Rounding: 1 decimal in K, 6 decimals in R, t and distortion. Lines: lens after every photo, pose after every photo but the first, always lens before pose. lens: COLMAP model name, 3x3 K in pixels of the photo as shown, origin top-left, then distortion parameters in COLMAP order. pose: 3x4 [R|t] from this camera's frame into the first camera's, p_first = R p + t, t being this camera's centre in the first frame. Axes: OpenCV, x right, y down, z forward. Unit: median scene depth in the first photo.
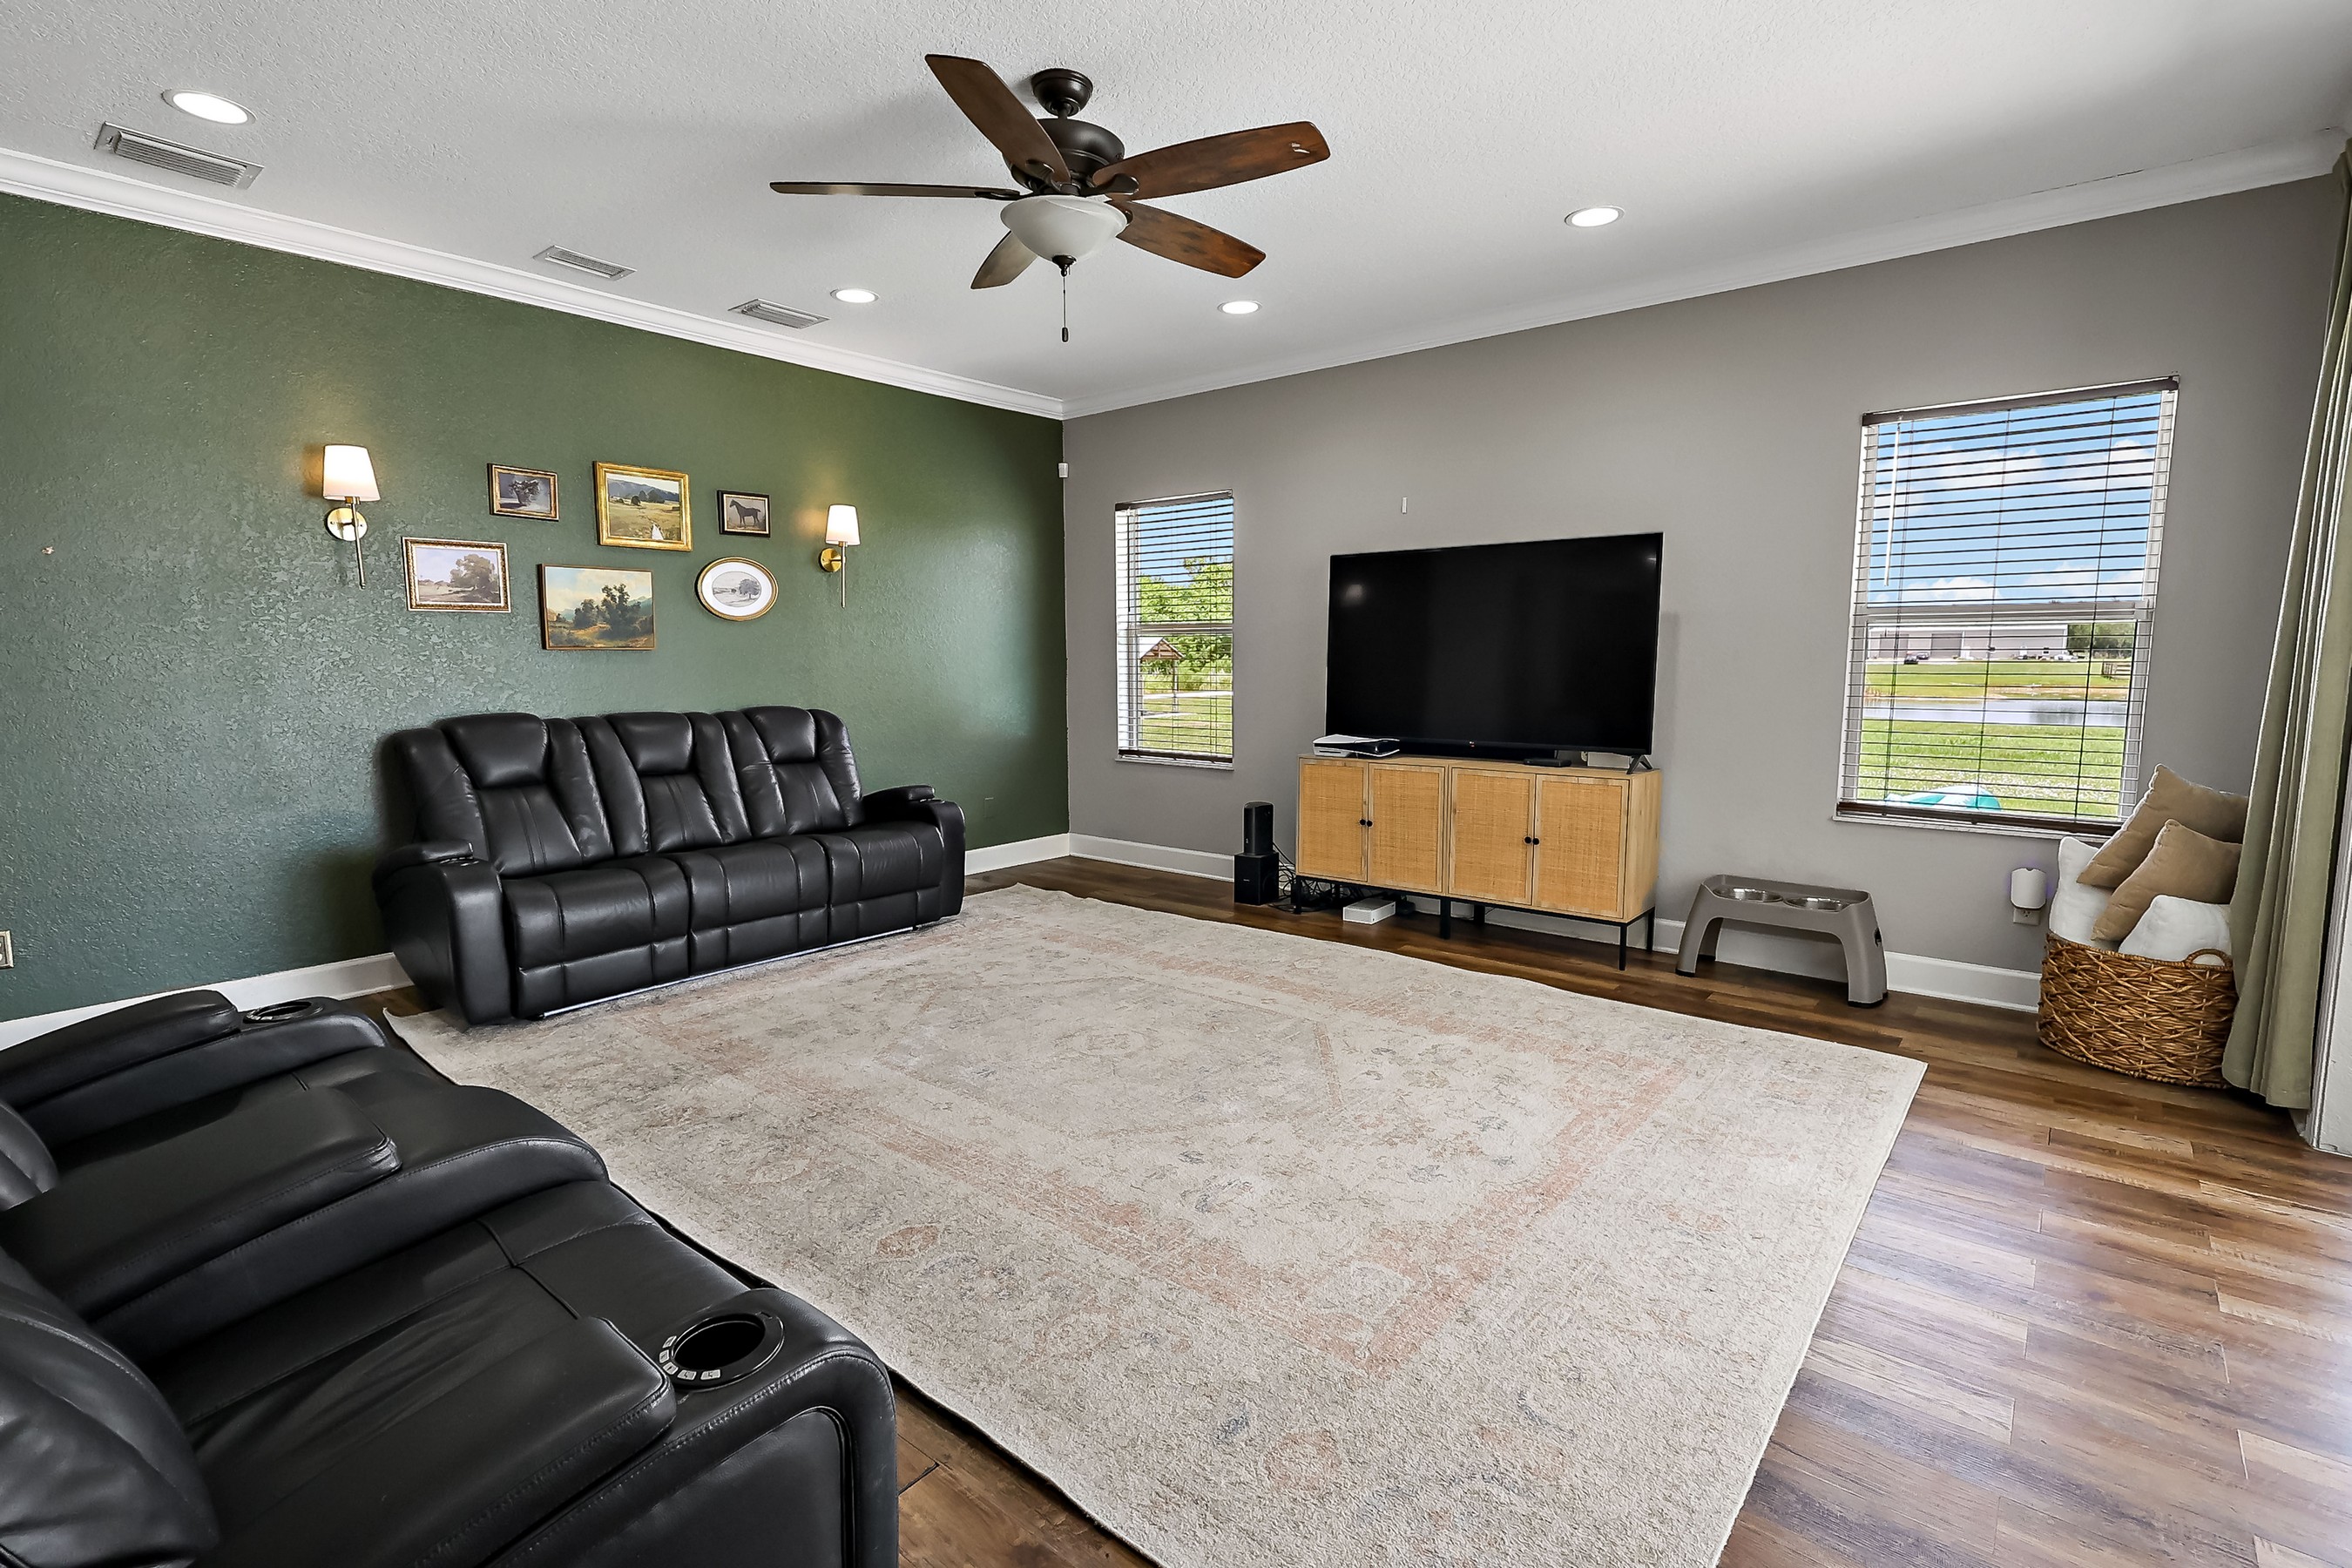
lens RADIAL K [[1096.9, 0, 1182.0], [0, 1096.9, 775.4], [0, 0, 1]] dist [-0.000630, 0.001516]
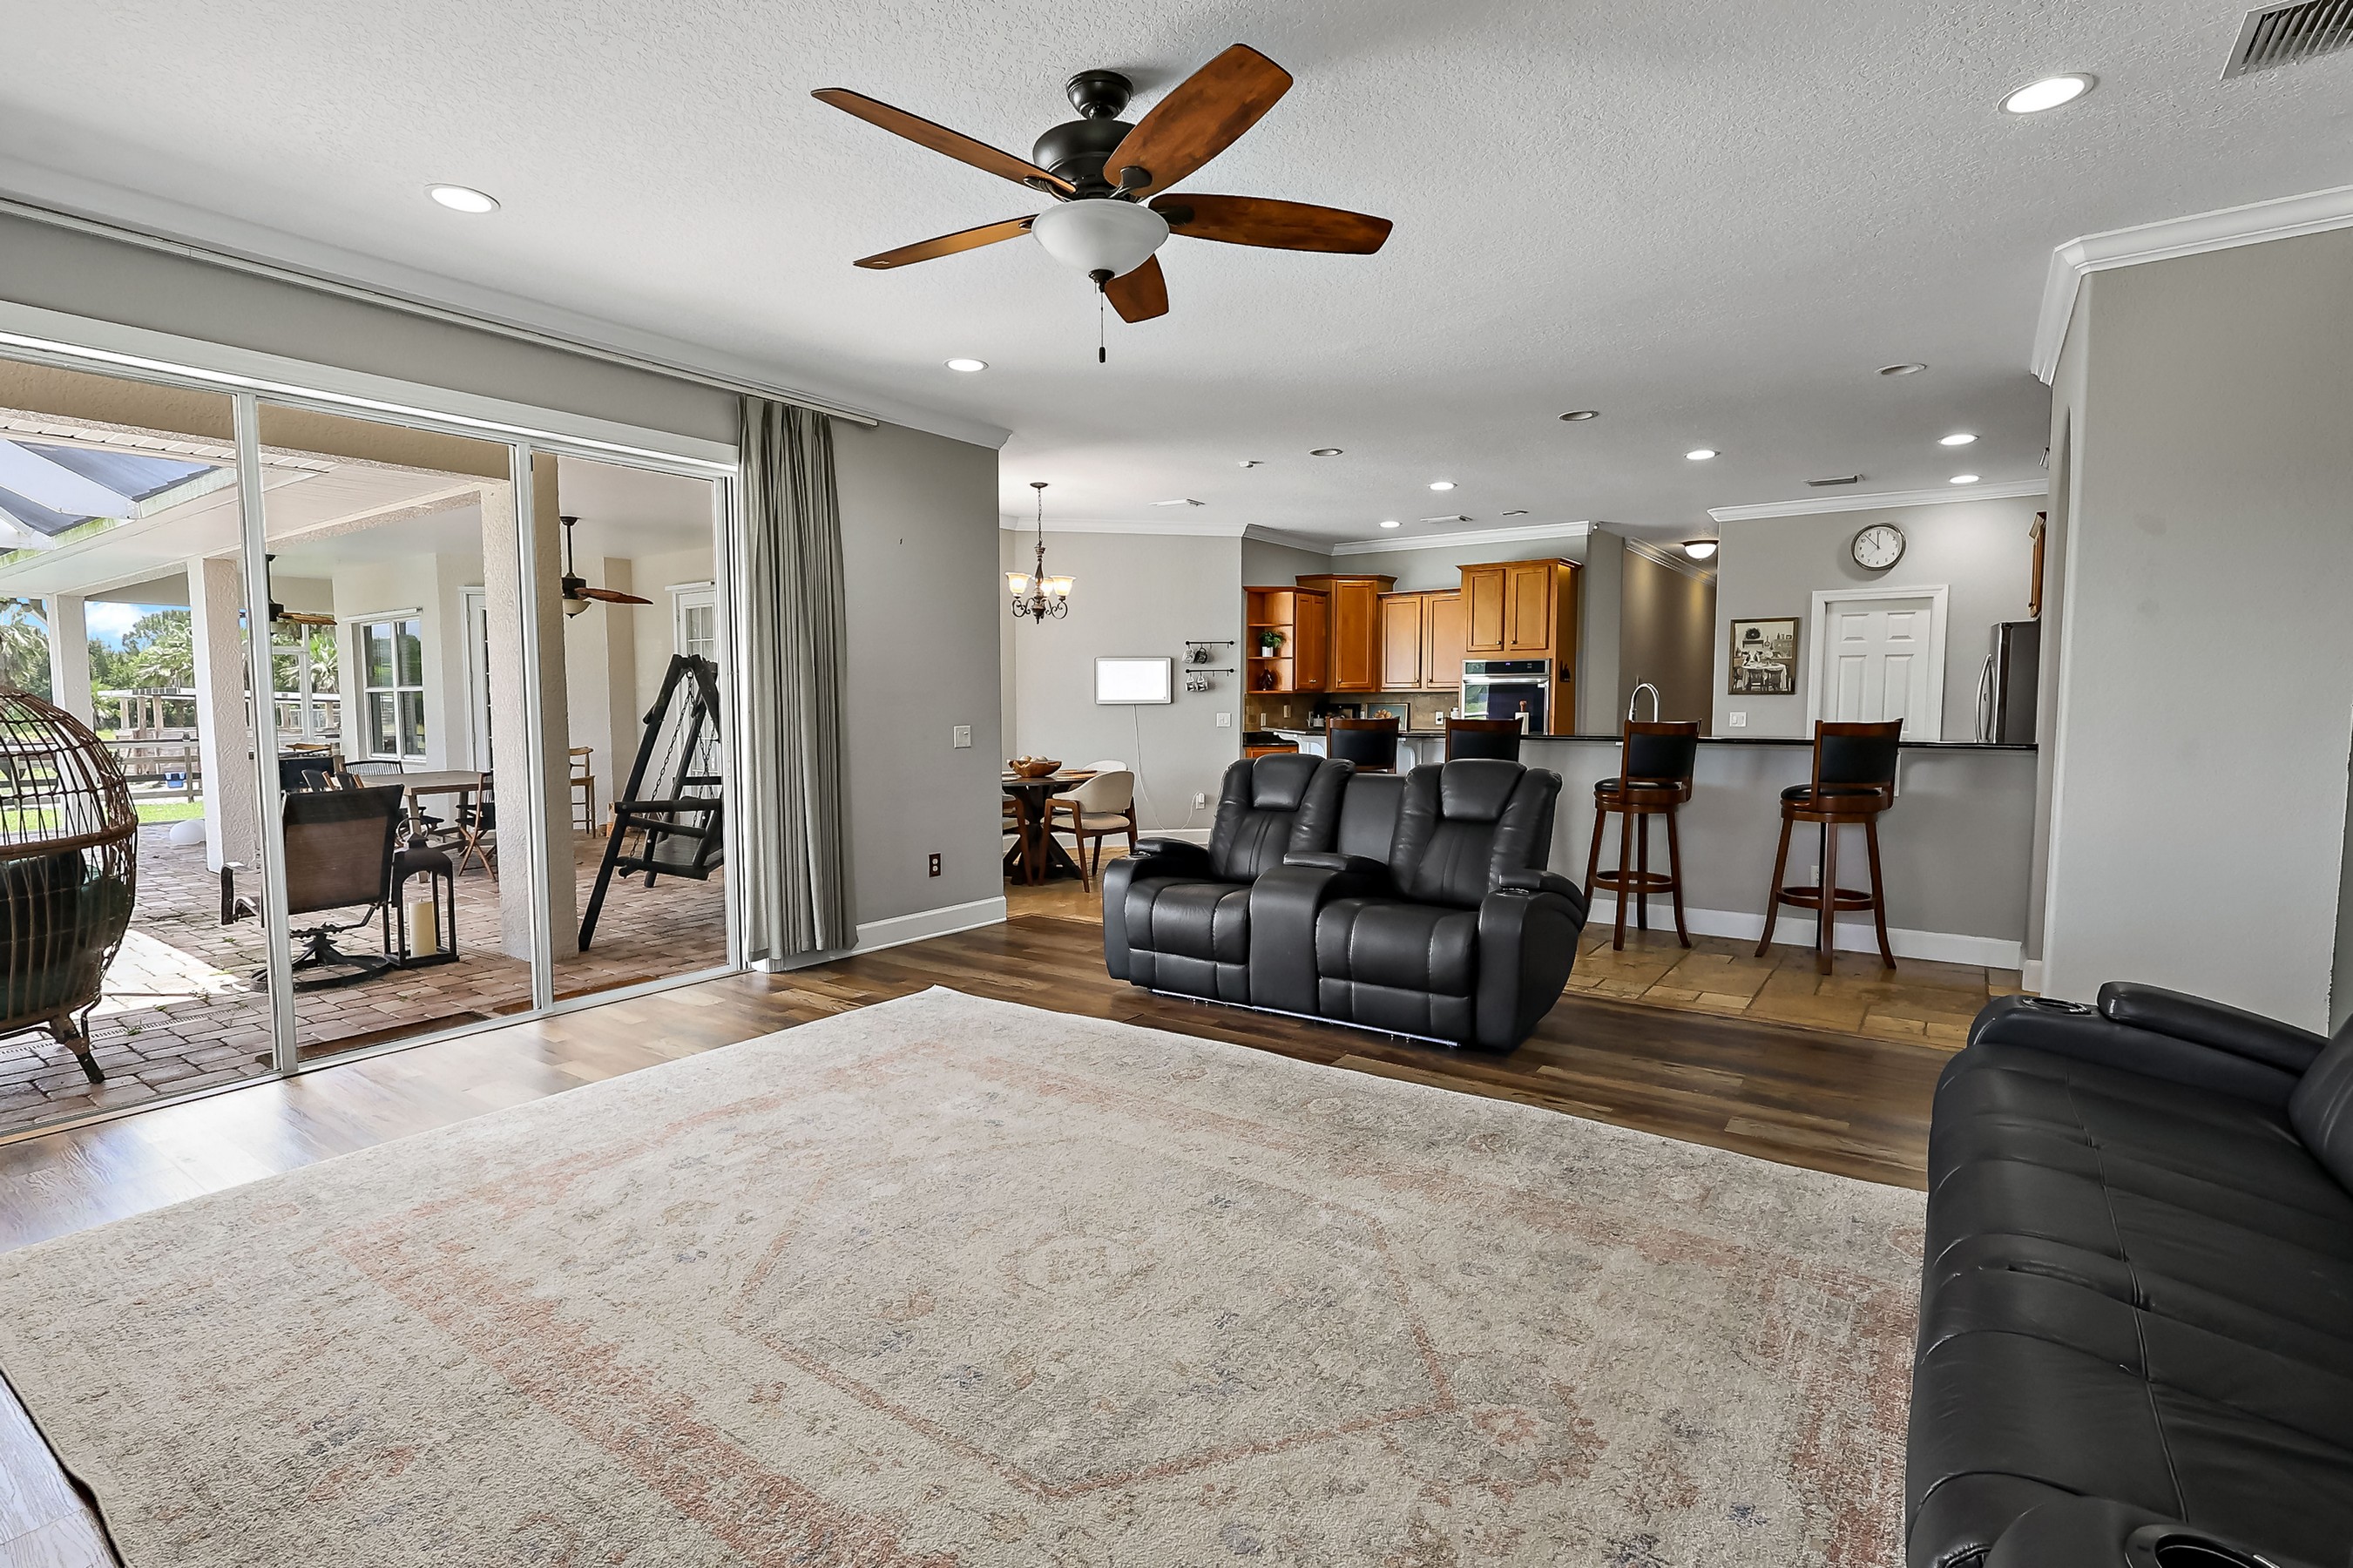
lens RADIAL K [[1097.3, 0, 1194.8], [0, 1097.3, 771.9], [0, 0, 1]] dist [-0.000630, 0.001516]
pose [[-0.996241, 0.013627, -0.085550, -0.081820], [-0.002023, 0.983621, 0.180237, -0.176005], [0.086604, 0.179732, -0.979896, 1.551203]]
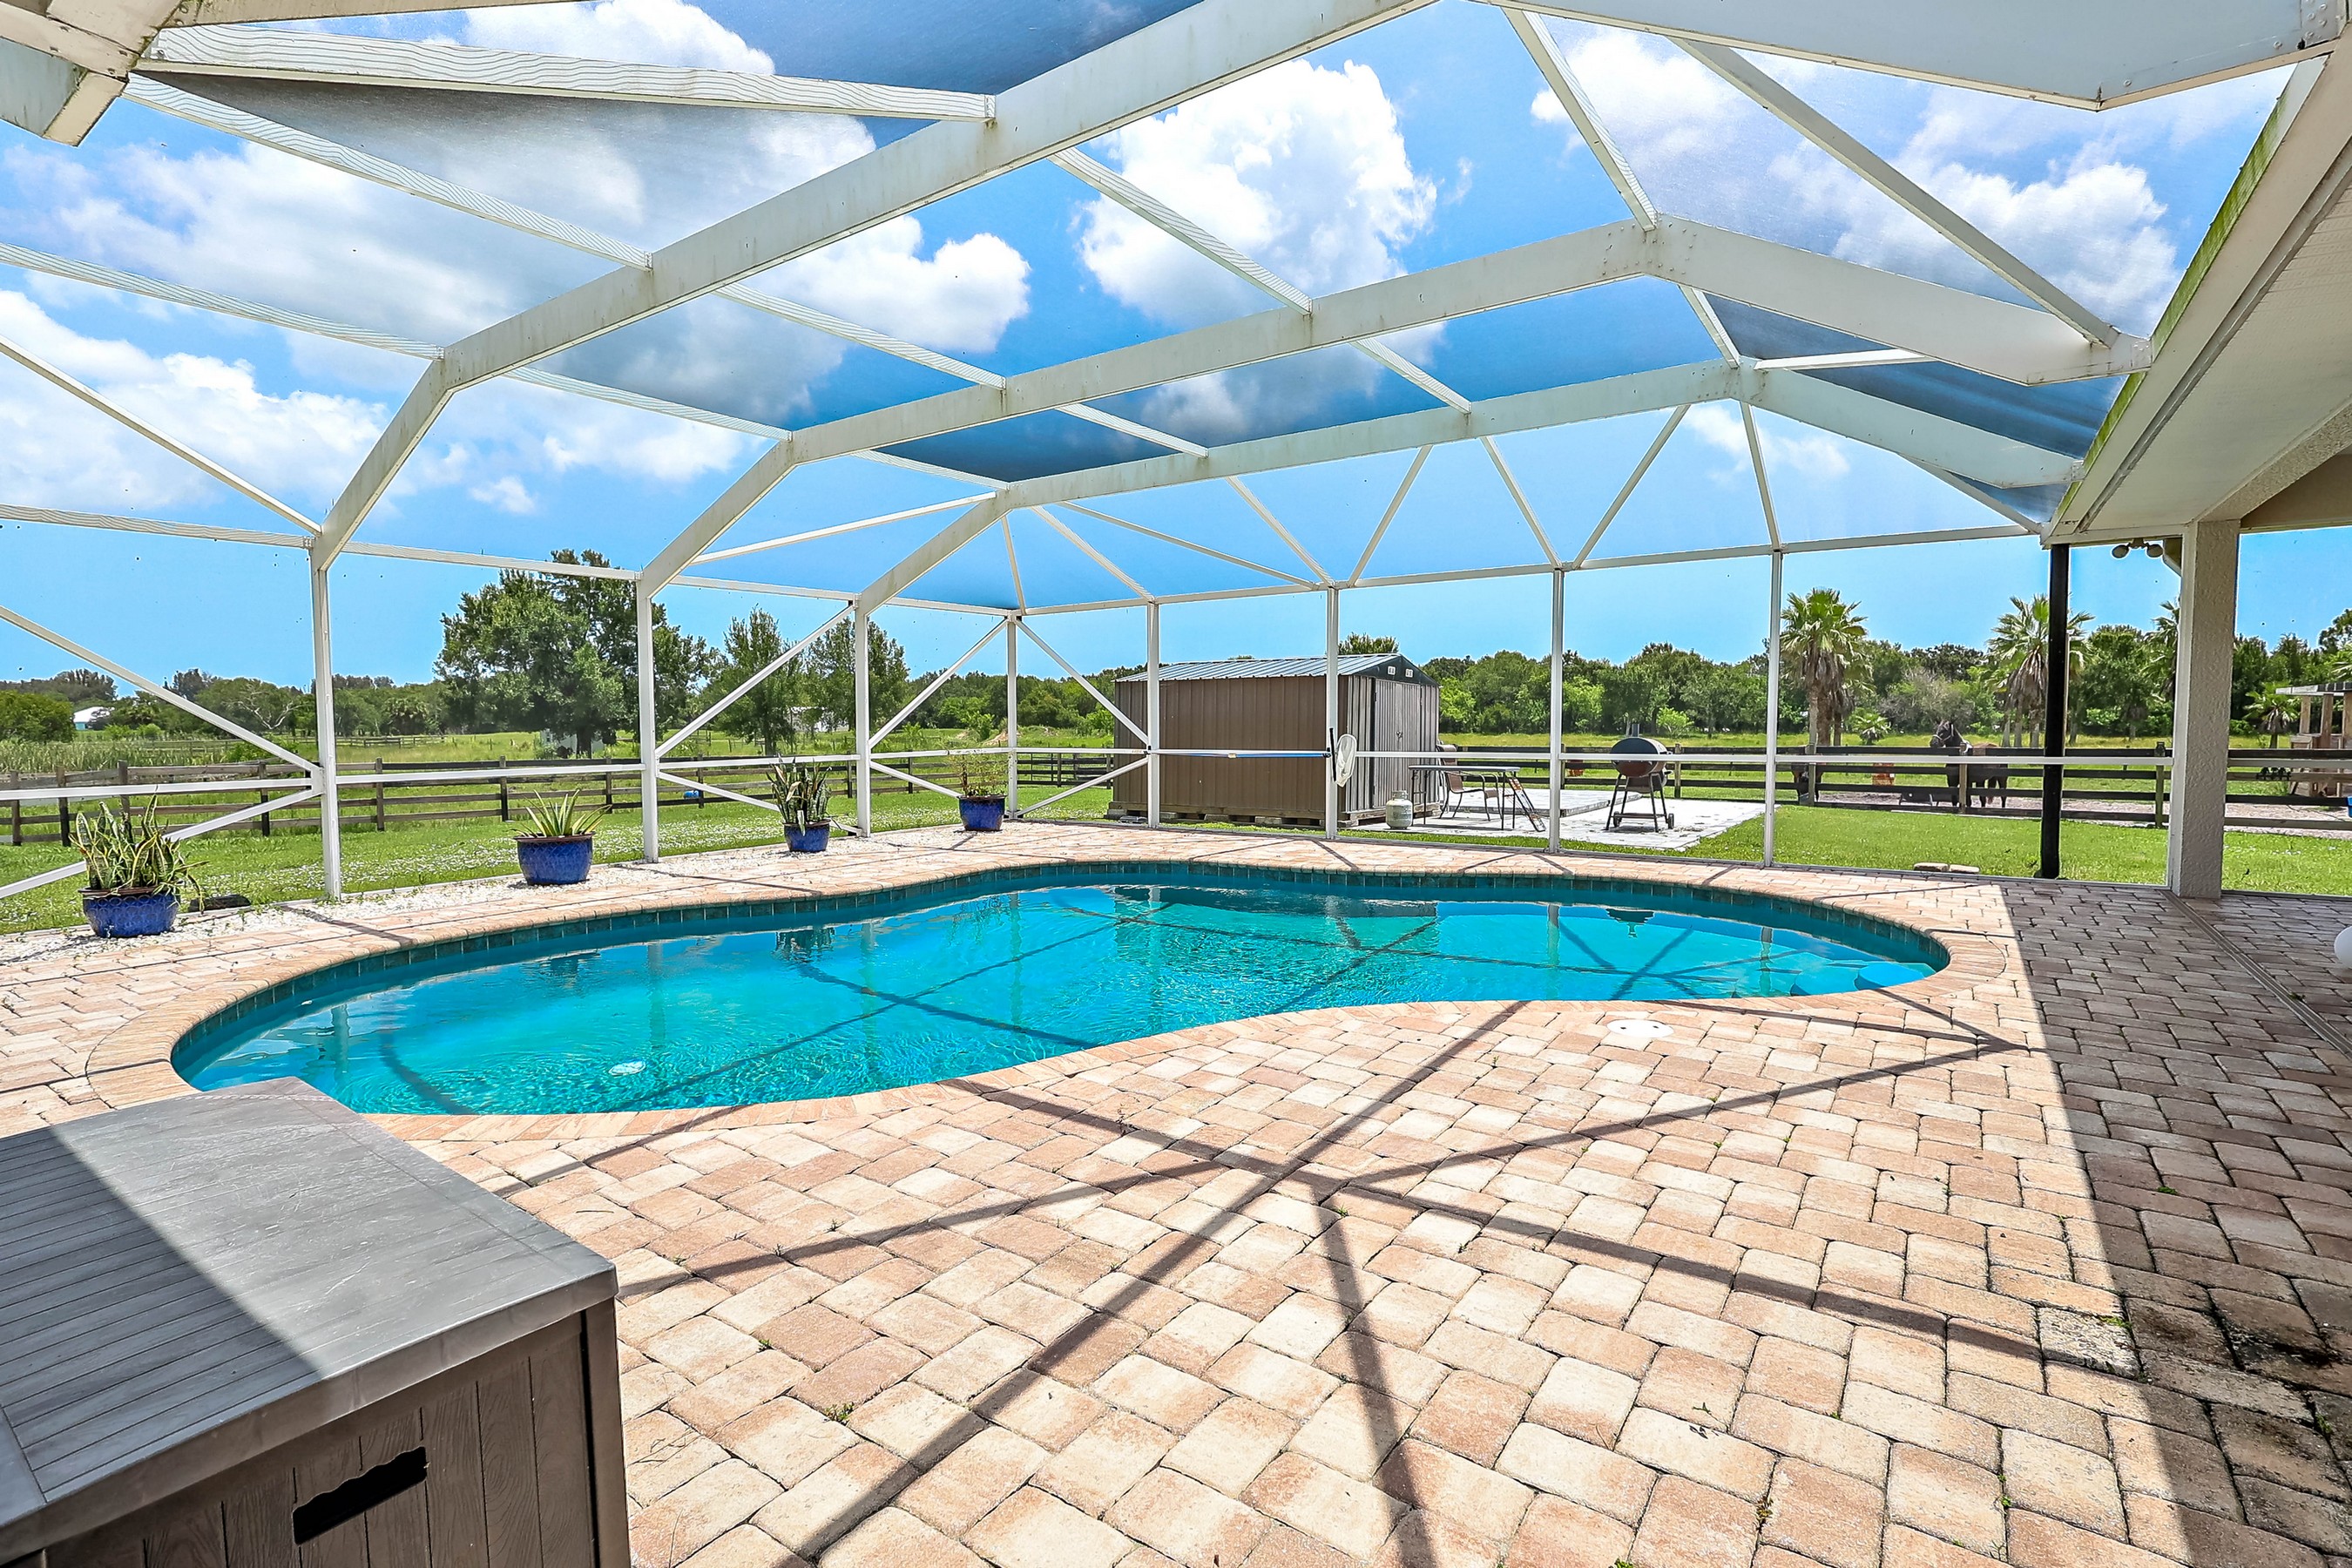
lens RADIAL K [[1096.9, 0, 1181.6], [0, 1096.9, 797.2], [0, 0, 1]] dist [-0.000630, 0.001516]
pose [[-0.085538, -0.066273, 0.994128, 0.977225], [0.124056, 0.989312, 0.076626, 0.002730], [-0.988582, 0.129882, -0.076402, 0.198149]]
